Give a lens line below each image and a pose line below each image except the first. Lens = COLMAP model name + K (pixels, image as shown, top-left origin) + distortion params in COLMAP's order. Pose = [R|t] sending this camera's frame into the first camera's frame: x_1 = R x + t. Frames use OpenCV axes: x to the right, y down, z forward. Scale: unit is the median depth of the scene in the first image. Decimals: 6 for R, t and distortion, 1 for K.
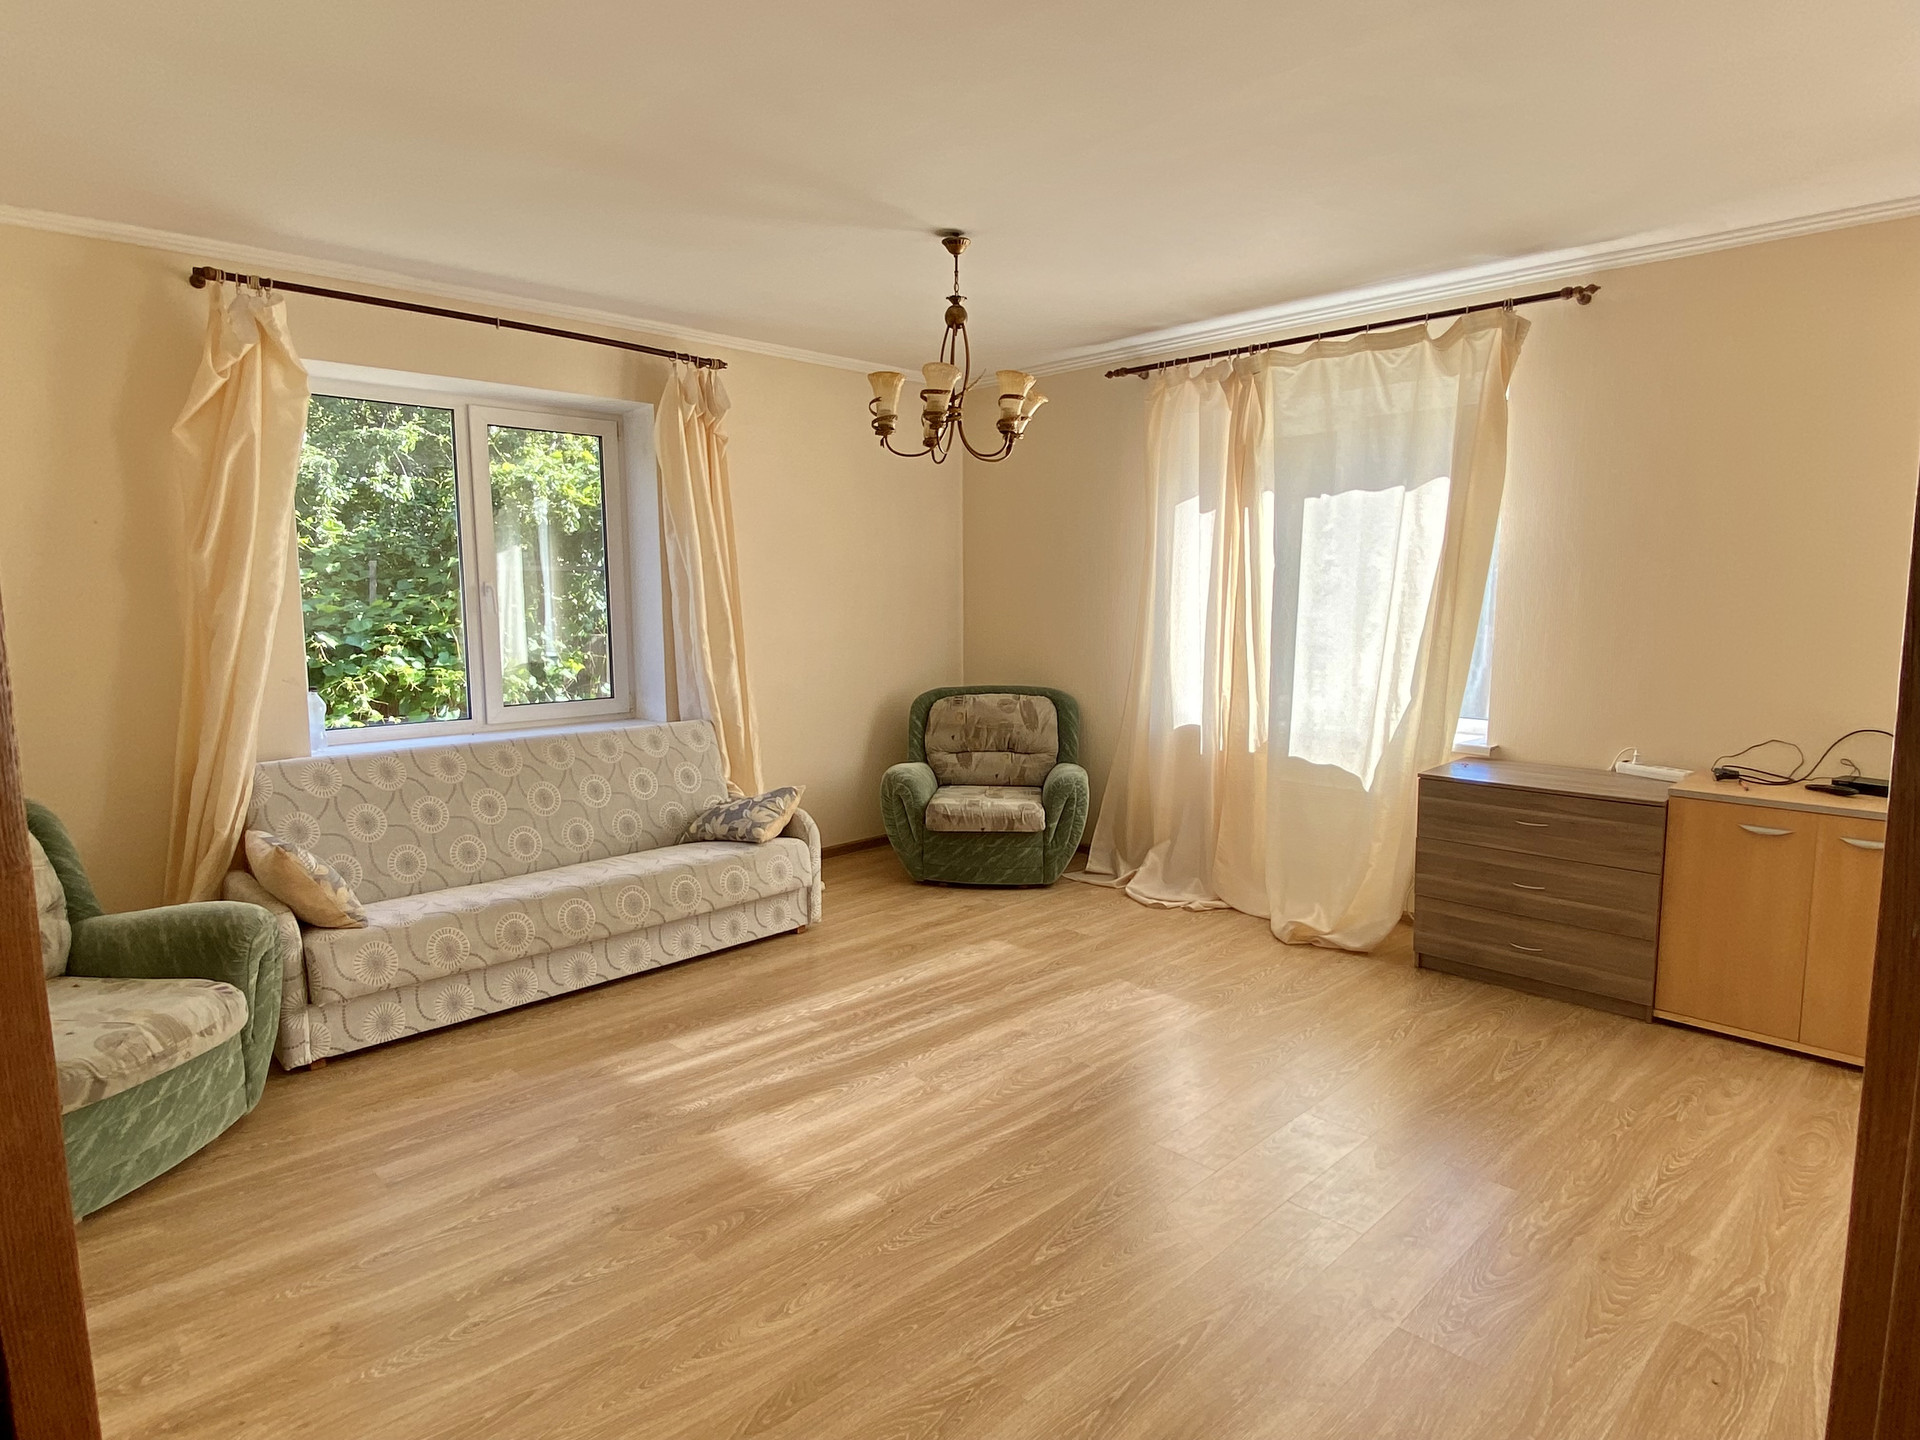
lens RADIAL K [[1113.2, 0, 964.1], [0, 1113.2, 724.0], [0, 0, 1]] dist [-0.000358, -0.000274]
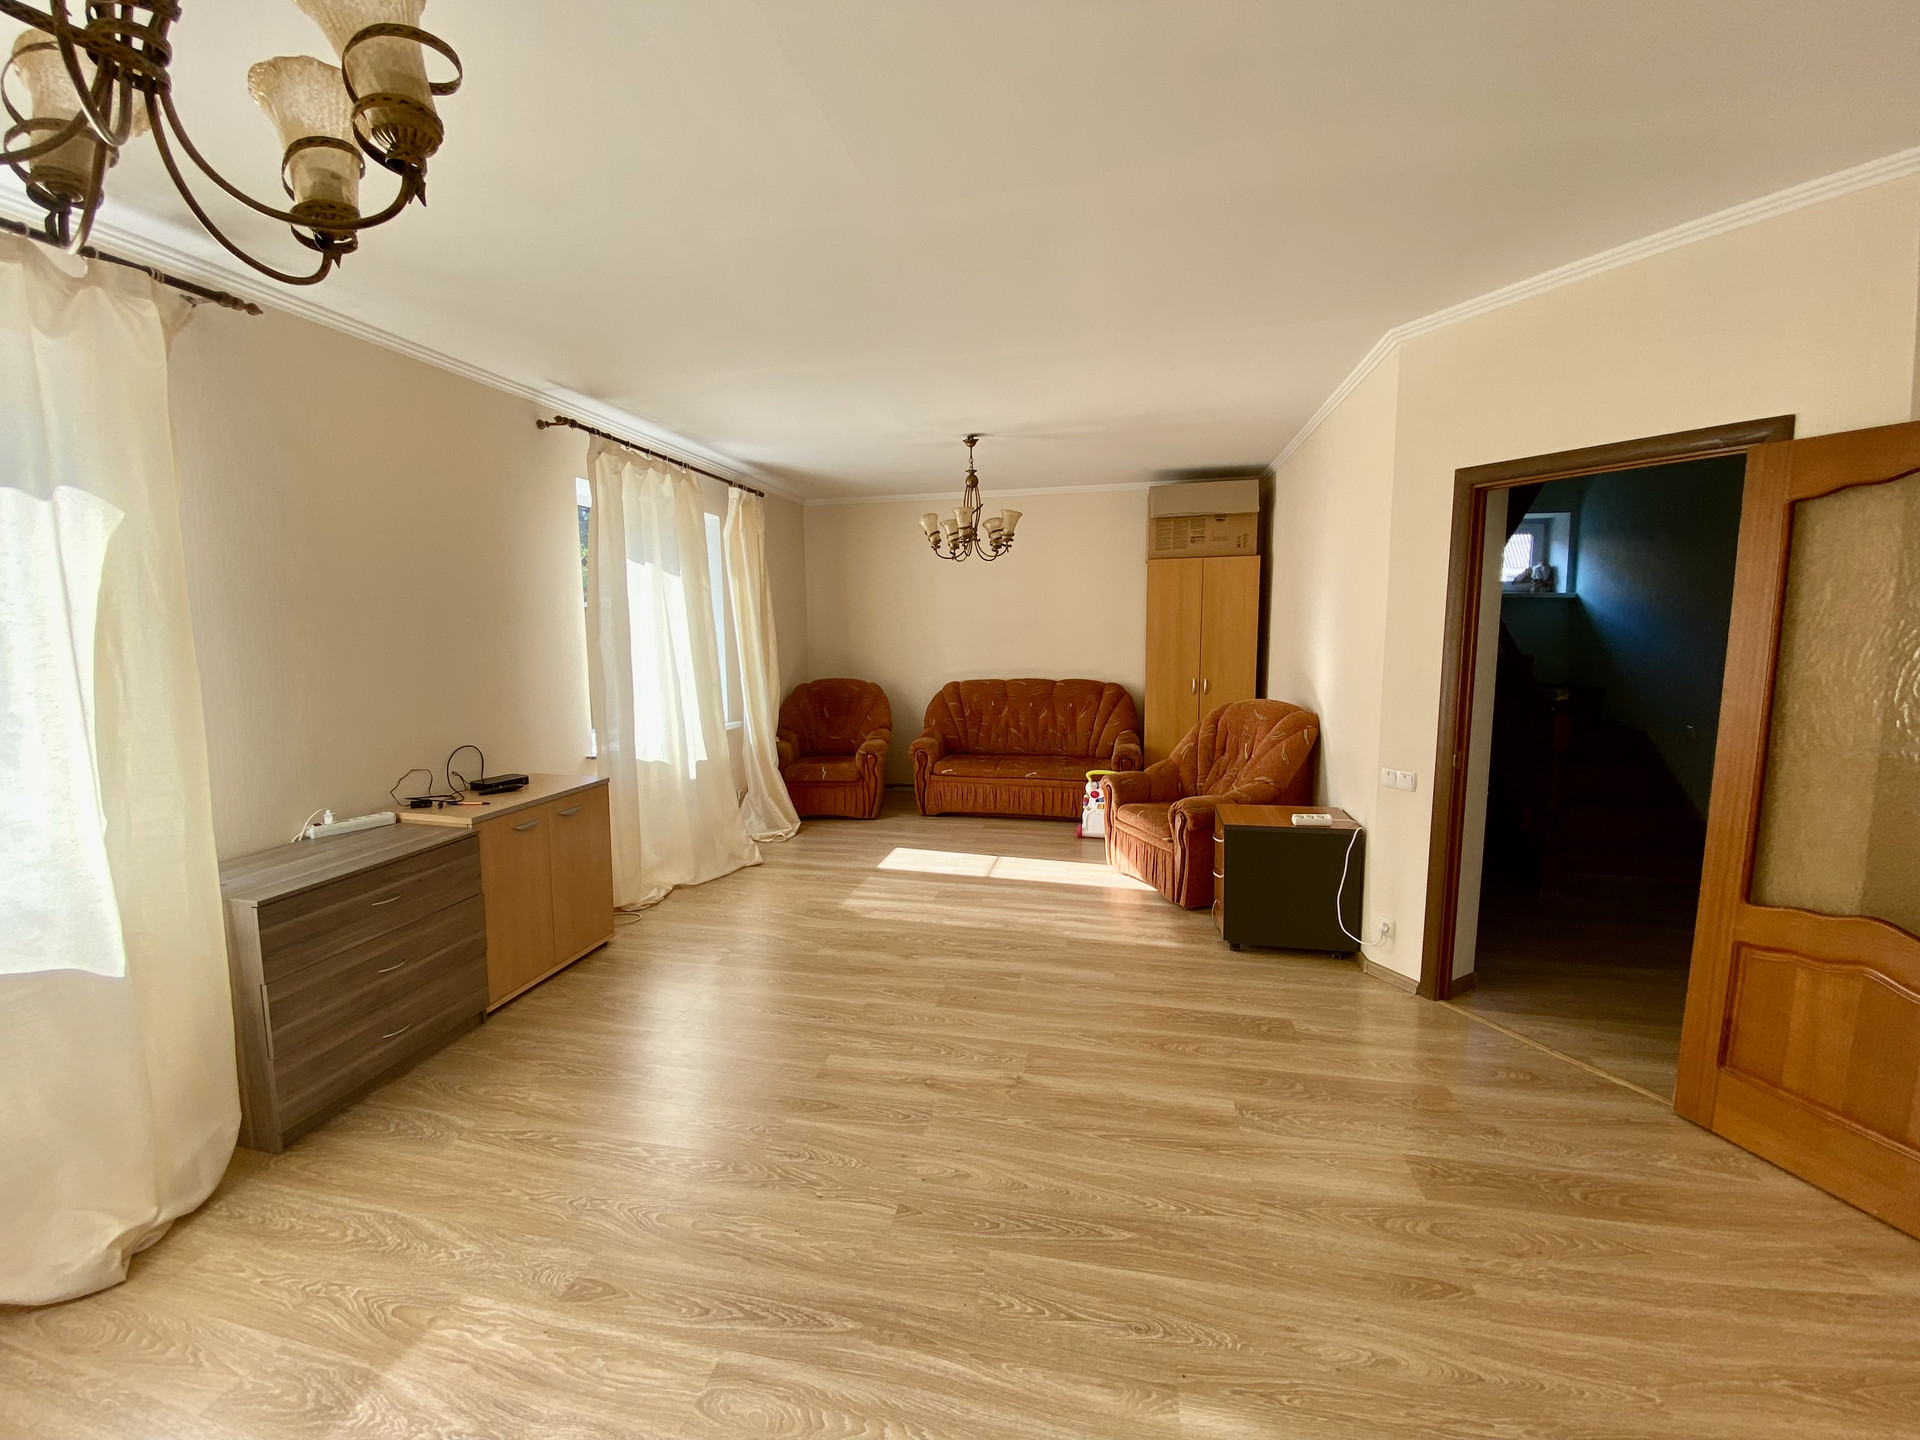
lens RADIAL K [[765.8, 0, 967.2], [0, 765.8, 715.7], [0, 0, 1]] dist [-0.023296, -0.000668]
pose [[-0.553880, -0.091505, 0.827553, -0.403769], [0.115549, 0.975876, 0.185242, -0.184261], [-0.824539, 0.198225, -0.529945, 1.346623]]
